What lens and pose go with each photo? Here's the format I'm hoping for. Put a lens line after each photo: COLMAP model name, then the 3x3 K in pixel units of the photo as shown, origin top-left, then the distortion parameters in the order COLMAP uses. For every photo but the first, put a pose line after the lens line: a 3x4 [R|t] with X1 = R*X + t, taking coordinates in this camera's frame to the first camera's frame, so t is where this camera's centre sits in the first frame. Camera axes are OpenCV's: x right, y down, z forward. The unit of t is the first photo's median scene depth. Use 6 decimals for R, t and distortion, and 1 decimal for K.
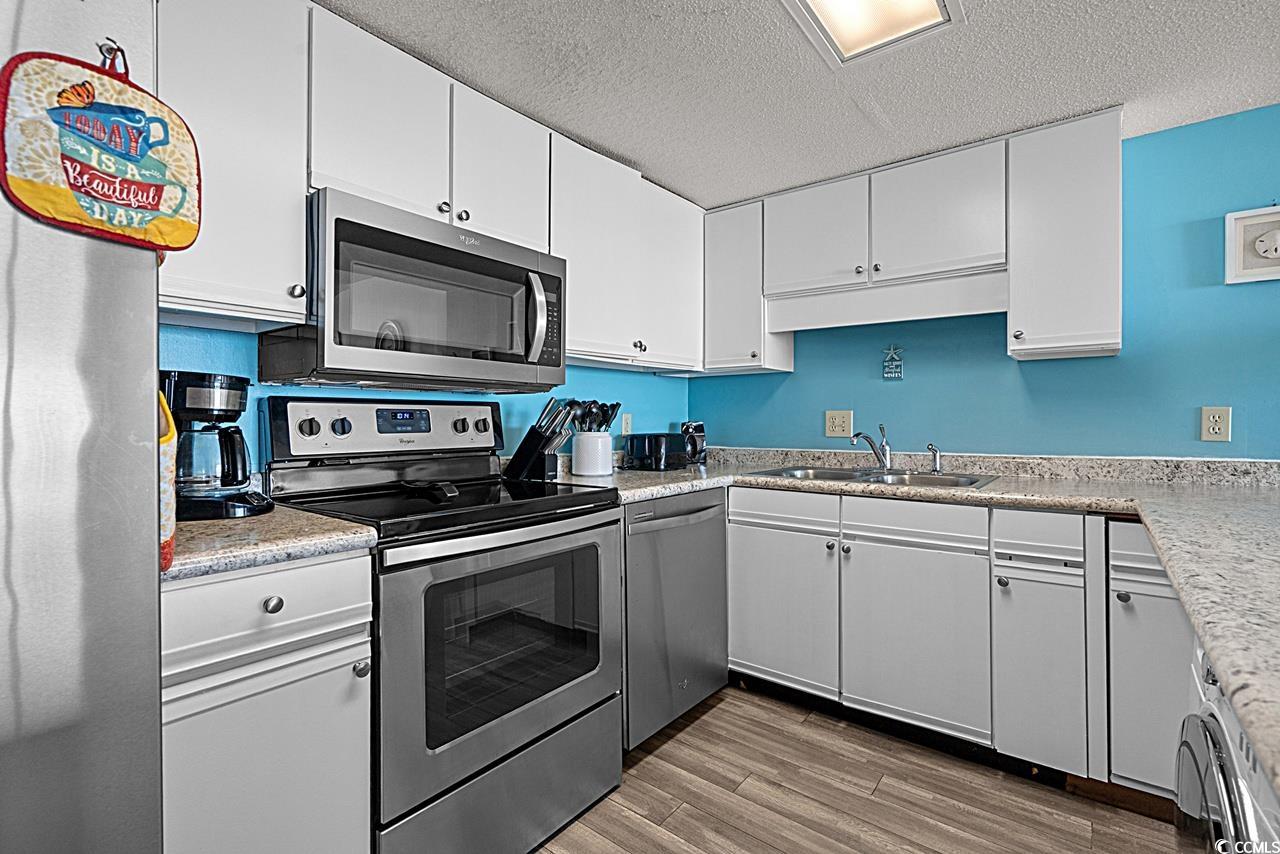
lens RADIAL K [[581.2, 0, 637.9], [0, 581.2, 426.2], [0, 0, 1]] dist [-0.003801, 0.000172]
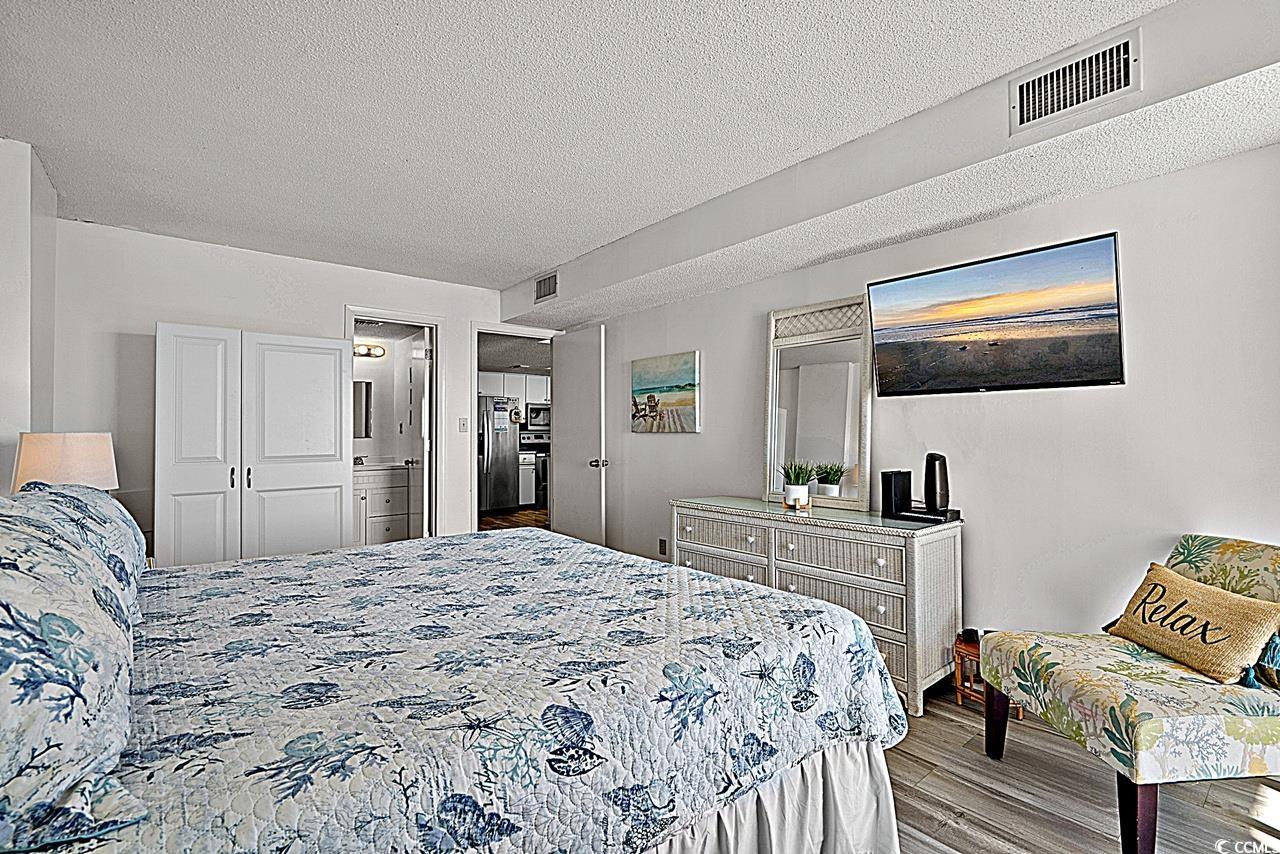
lens RADIAL K [[581.2, 0, 637.0], [0, 581.2, 432.5], [0, 0, 1]] dist [-0.003801, 0.000172]
pose [[0.978114, 0.004318, -0.208025, 2.036569], [-0.006396, 0.999936, -0.009319, -0.010879], [0.207971, 0.010446, 0.978079, -5.174707]]
